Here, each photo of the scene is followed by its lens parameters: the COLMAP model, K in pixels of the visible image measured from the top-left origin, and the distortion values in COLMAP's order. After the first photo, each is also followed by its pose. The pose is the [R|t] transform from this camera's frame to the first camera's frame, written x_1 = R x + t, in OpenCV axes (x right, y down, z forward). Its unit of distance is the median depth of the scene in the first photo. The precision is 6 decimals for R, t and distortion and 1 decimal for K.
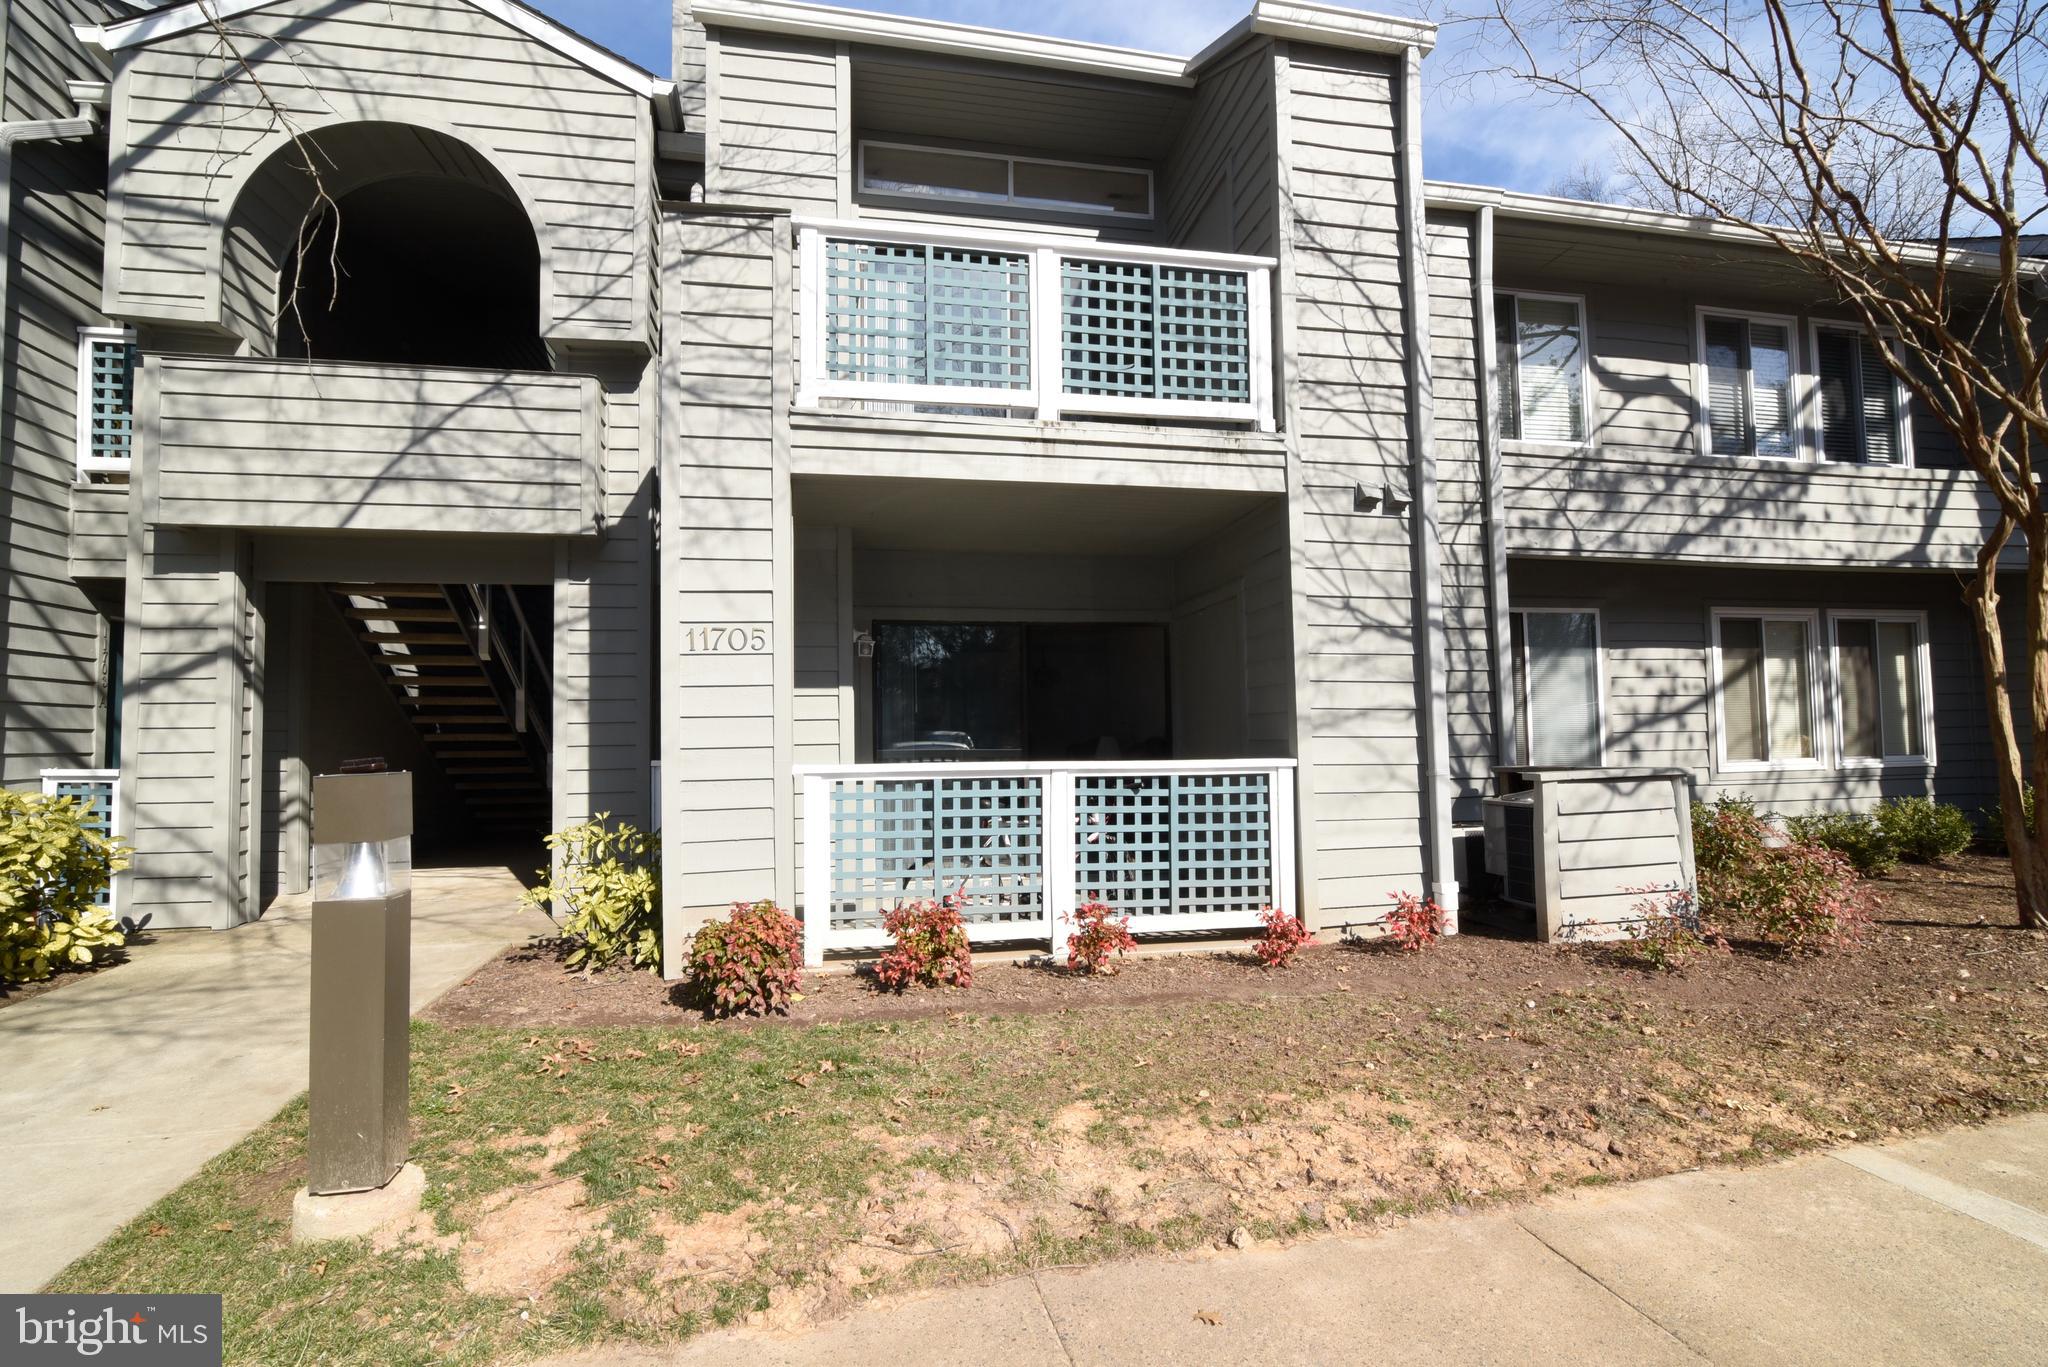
lens RADIAL K [[935.5, 0, 1018.2], [0, 935.5, 693.9], [0, 0, 1]] dist [-0.020832, 0.002060]
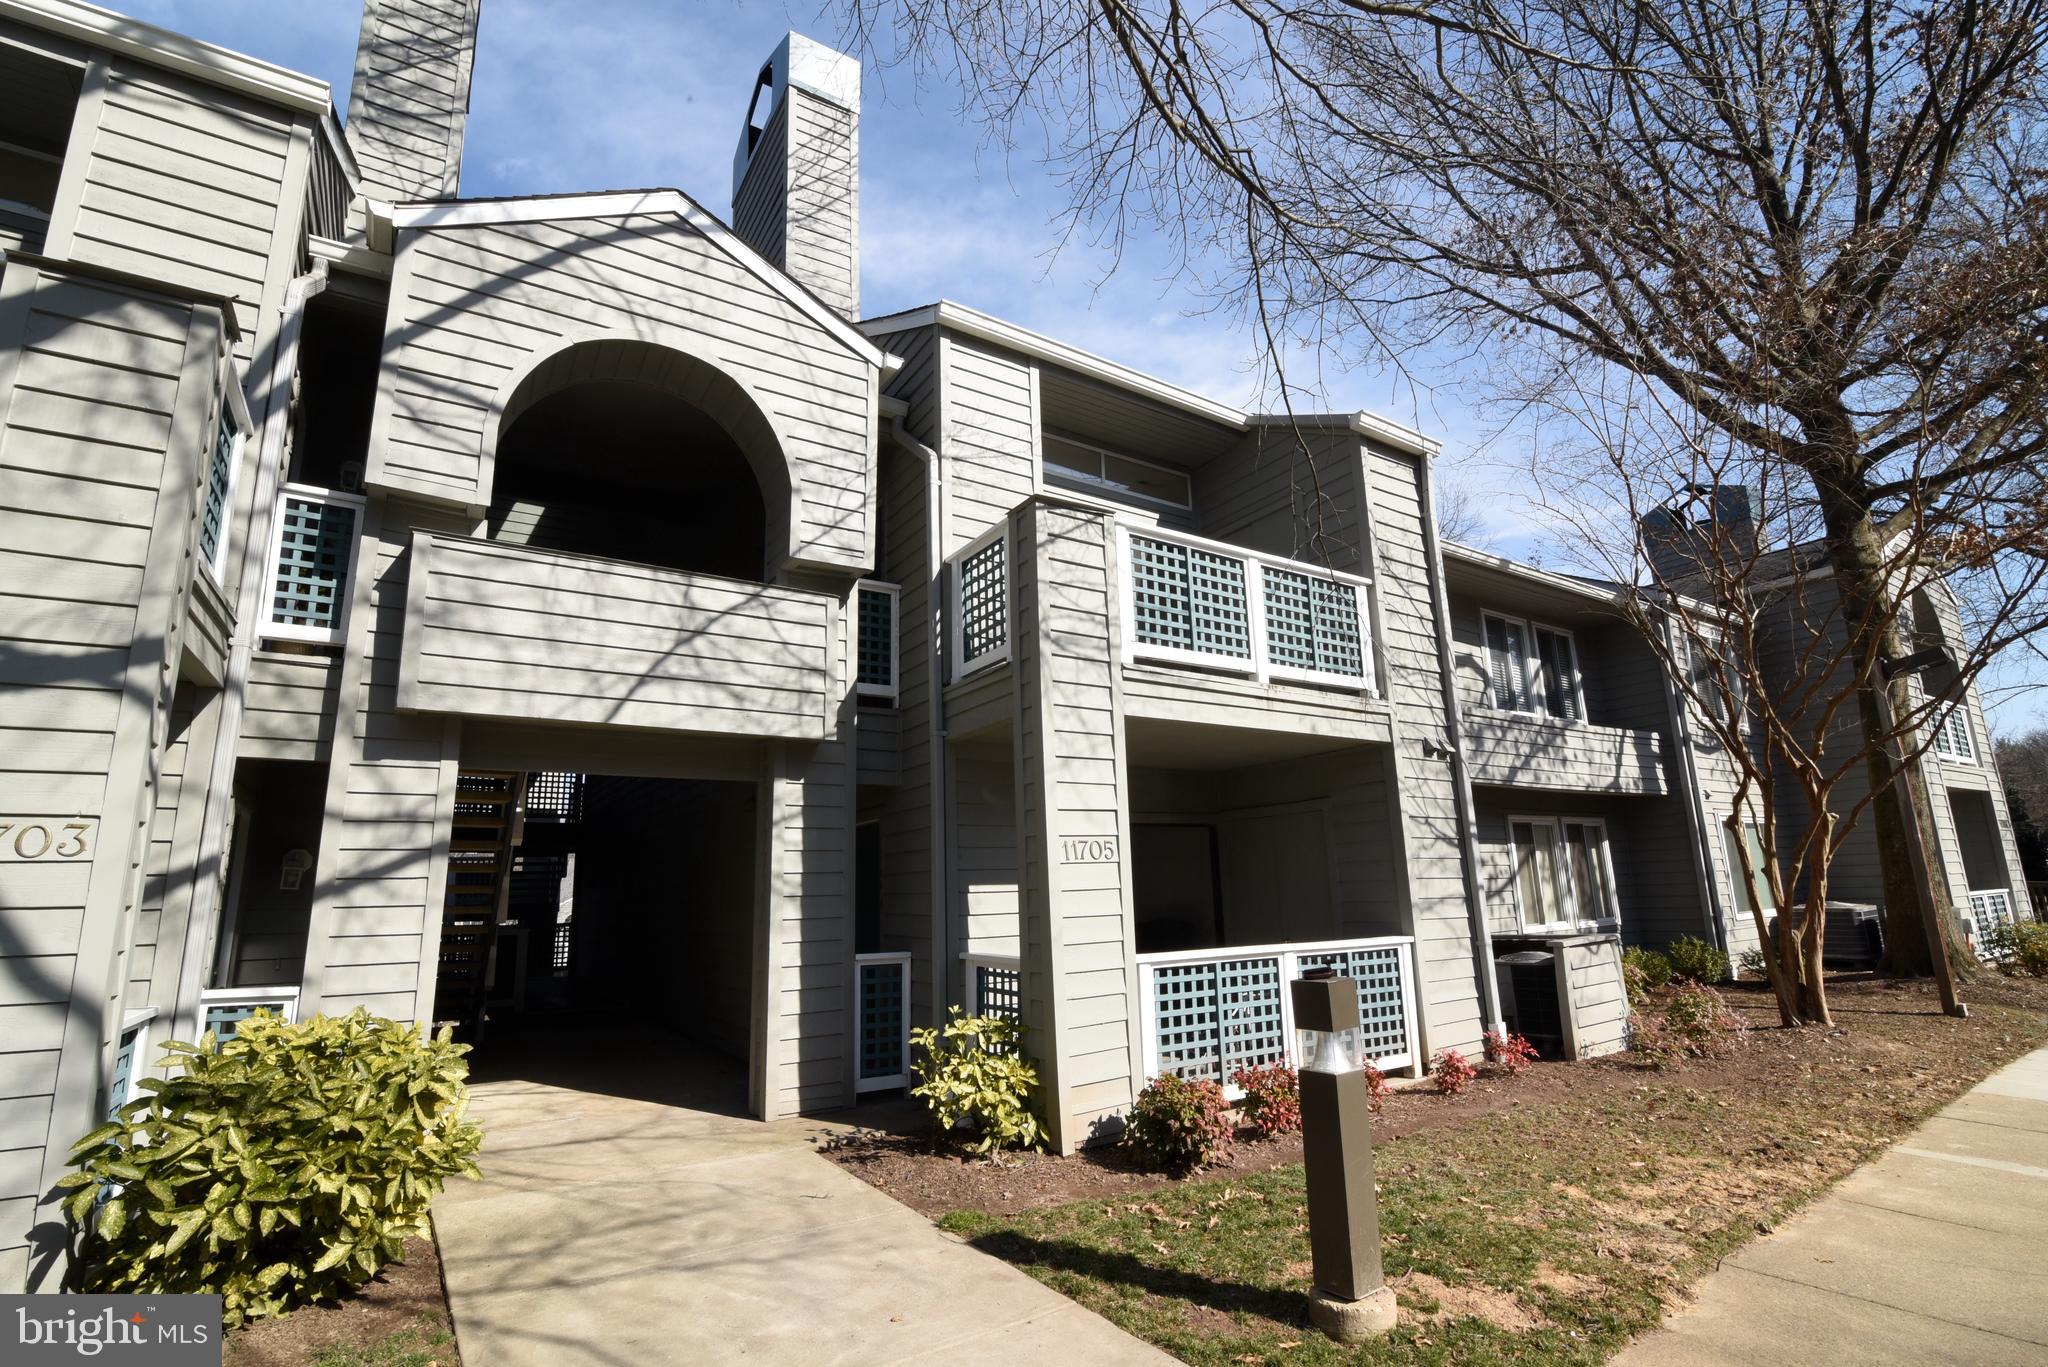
lens RADIAL K [[935.5, 0, 1018.2], [0, 935.5, 693.9], [0, 0, 1]] dist [-0.020832, 0.002060]
pose [[0.926128, 0.067310, 0.371155, -0.692516], [-0.001920, 0.984779, -0.173800, -0.037890], [-0.377204, 0.160248, 0.912161, -0.077395]]
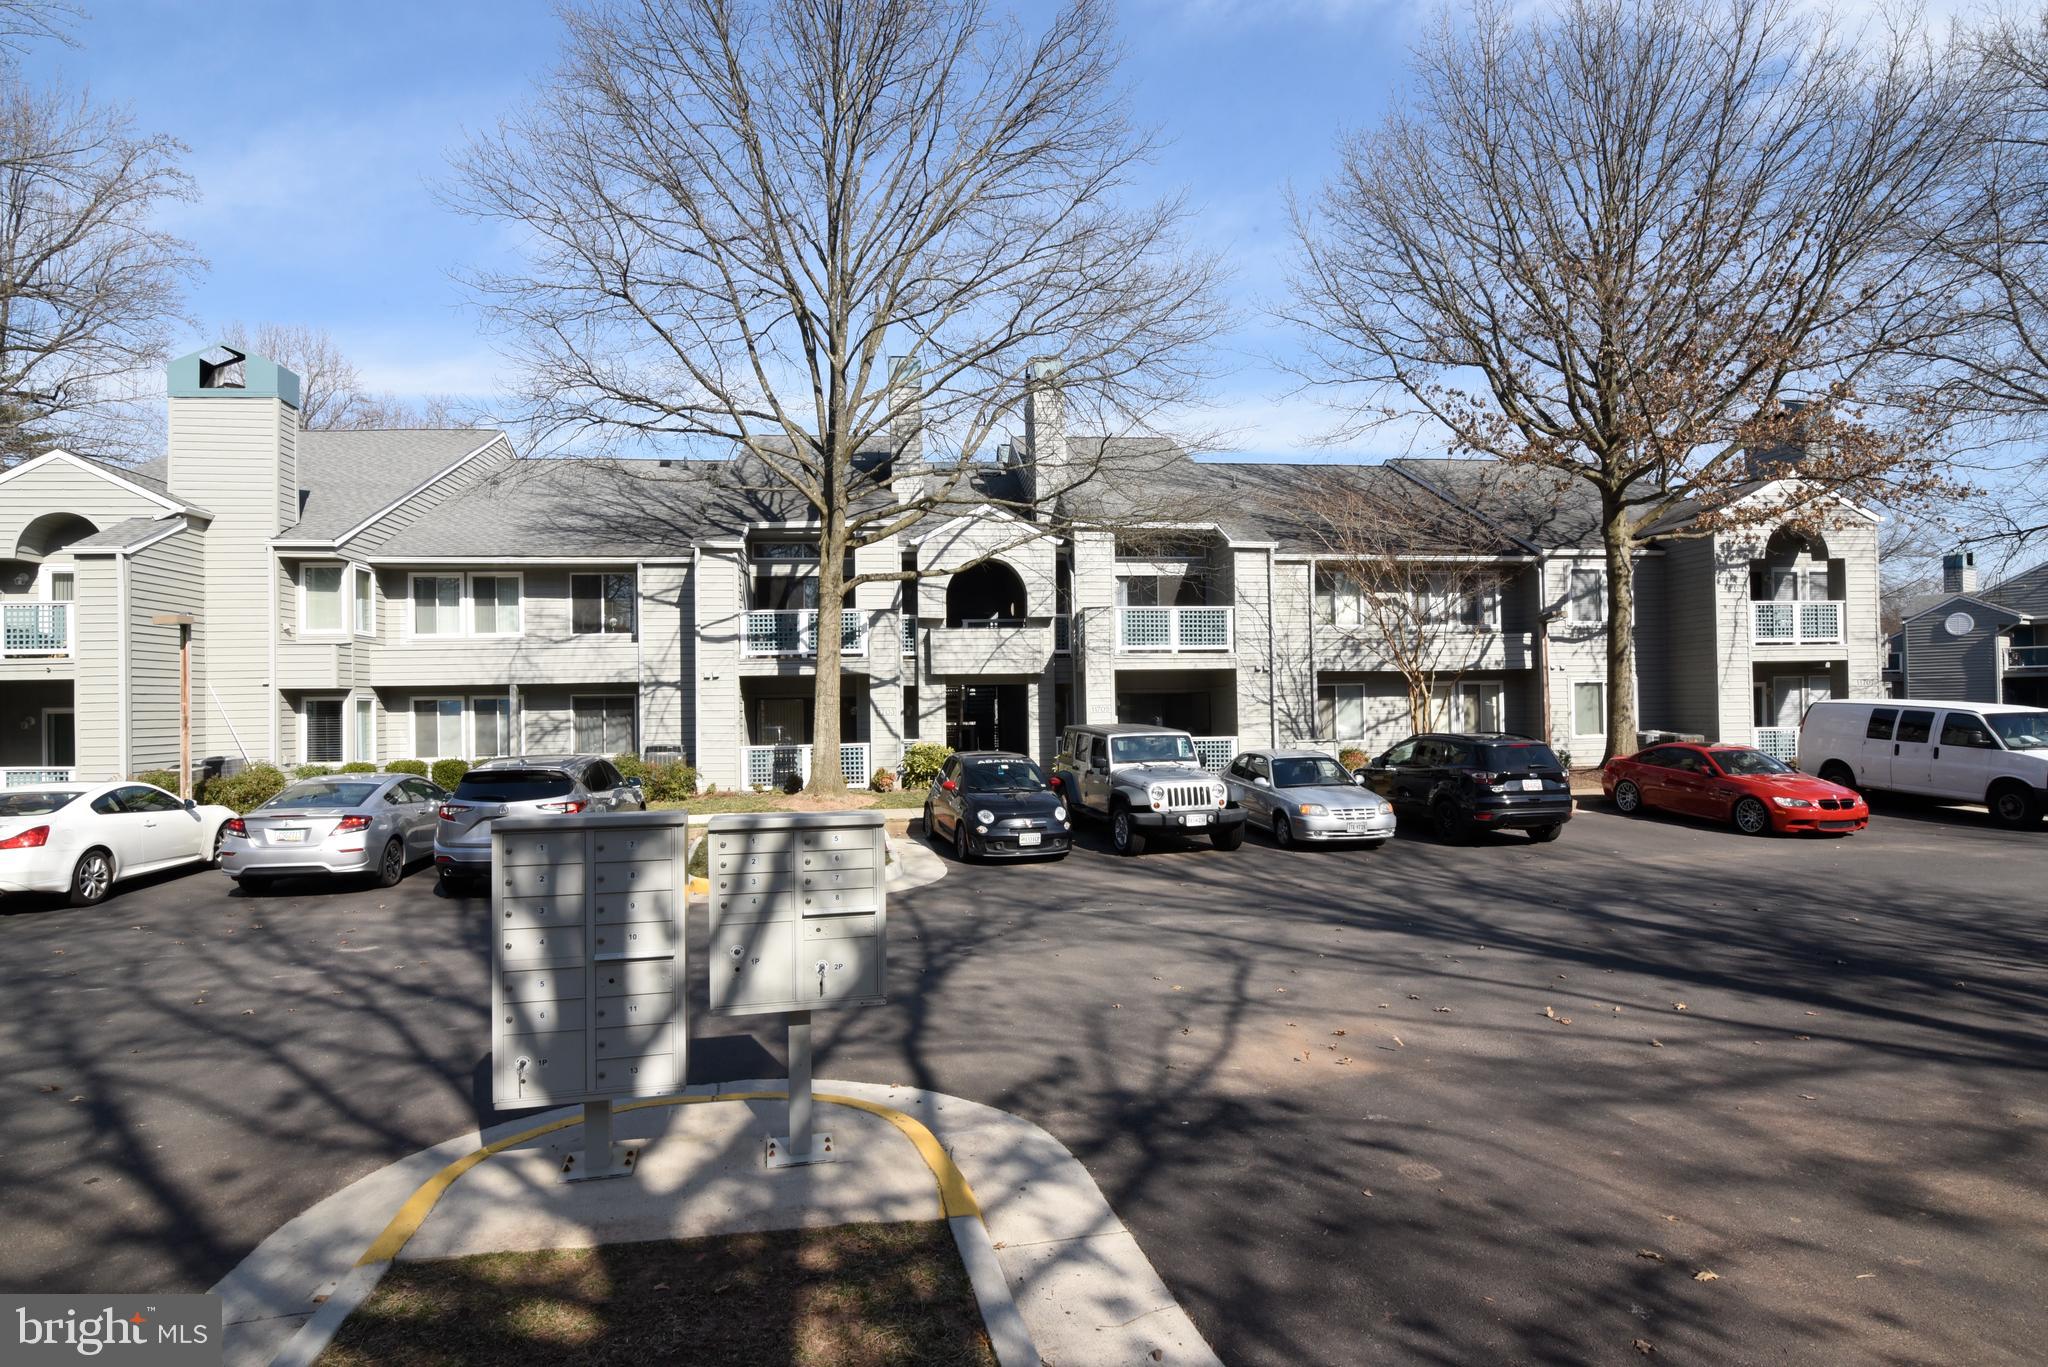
lens RADIAL K [[1048.8, 0, 1020.0], [0, 1048.8, 689.6], [0, 0, 1]] dist [0.000358, 0.000002]
pose [[0.996975, -0.002152, -0.077698, -0.247516], [0.005170, 0.999239, 0.038664, -0.273487], [0.077555, -0.038949, 0.996227, -3.124103]]
